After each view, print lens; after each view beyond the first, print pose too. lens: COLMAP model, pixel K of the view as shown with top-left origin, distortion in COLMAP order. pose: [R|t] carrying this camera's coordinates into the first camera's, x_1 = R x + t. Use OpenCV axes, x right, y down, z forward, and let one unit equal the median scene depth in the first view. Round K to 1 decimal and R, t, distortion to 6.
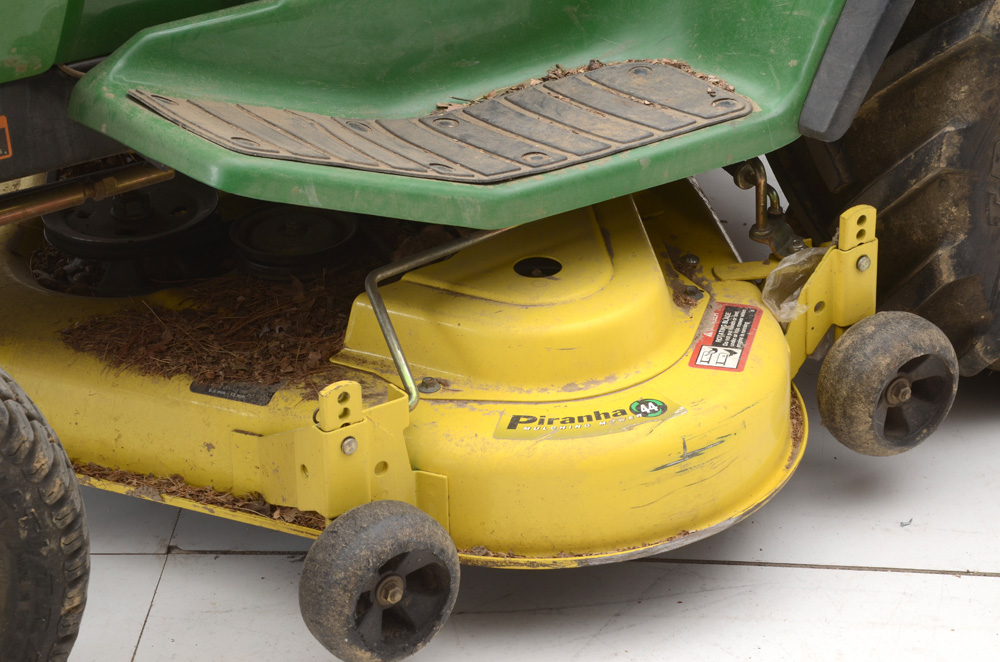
lens RADIAL K [[2373.0, 0, 499.2], [0, 2373.0, 357.6], [0, 0, 1]] dist [0.299219, 3.430060]
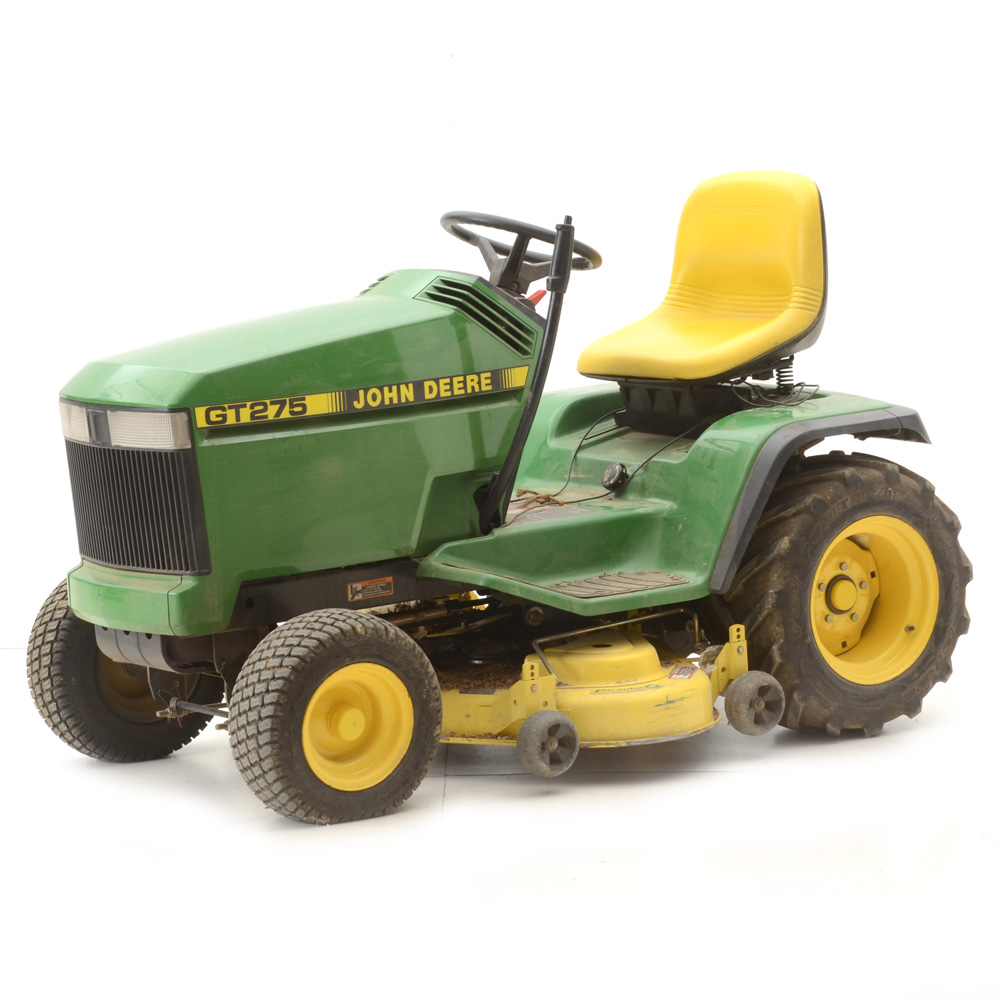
lens RADIAL K [[3398.9, 0, 500.0], [0, 3398.9, 500.0], [0, 0, 1]] dist [0.008512, -0.346561]
pose [[0.999196, -0.022004, 0.033503, -0.192835], [0.031869, 0.943060, -0.331091, 0.930606], [-0.024310, 0.331893, 0.943004, -2.203113]]
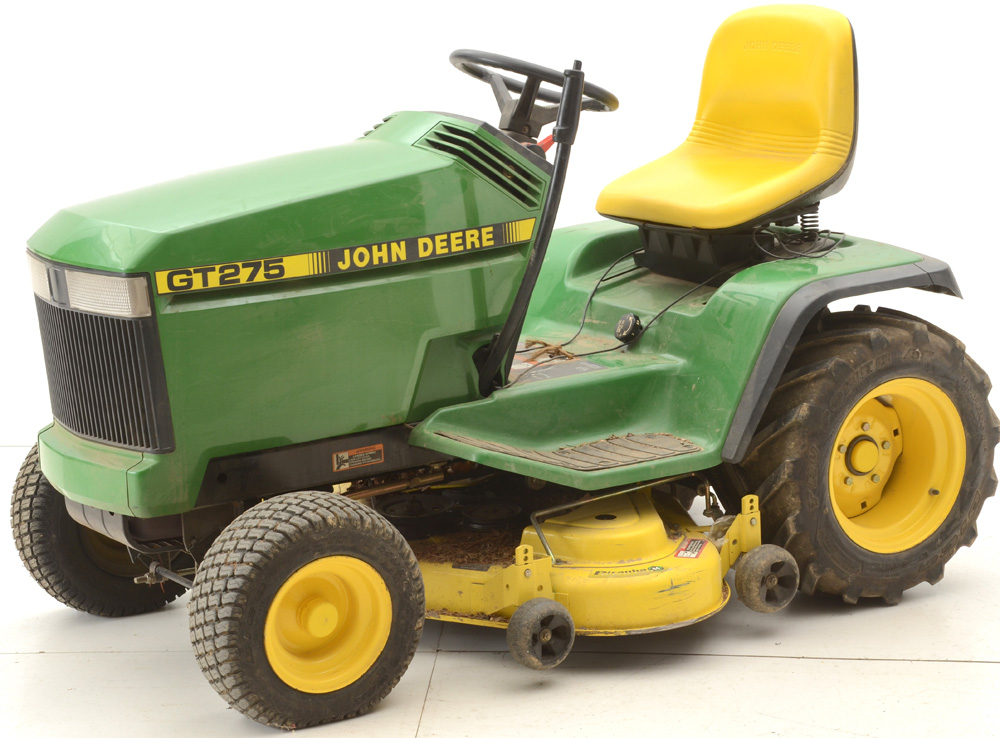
lens RADIAL K [[2394.5, 0, 500.0], [0, 2394.5, 369.0], [0, 0, 1]] dist [0.184597, 0.154076]
pose [[0.999913, -0.002610, -0.012897, -0.053117], [-0.000851, 0.965239, -0.261369, 0.412379], [0.013131, 0.261357, 0.965153, -1.196896]]
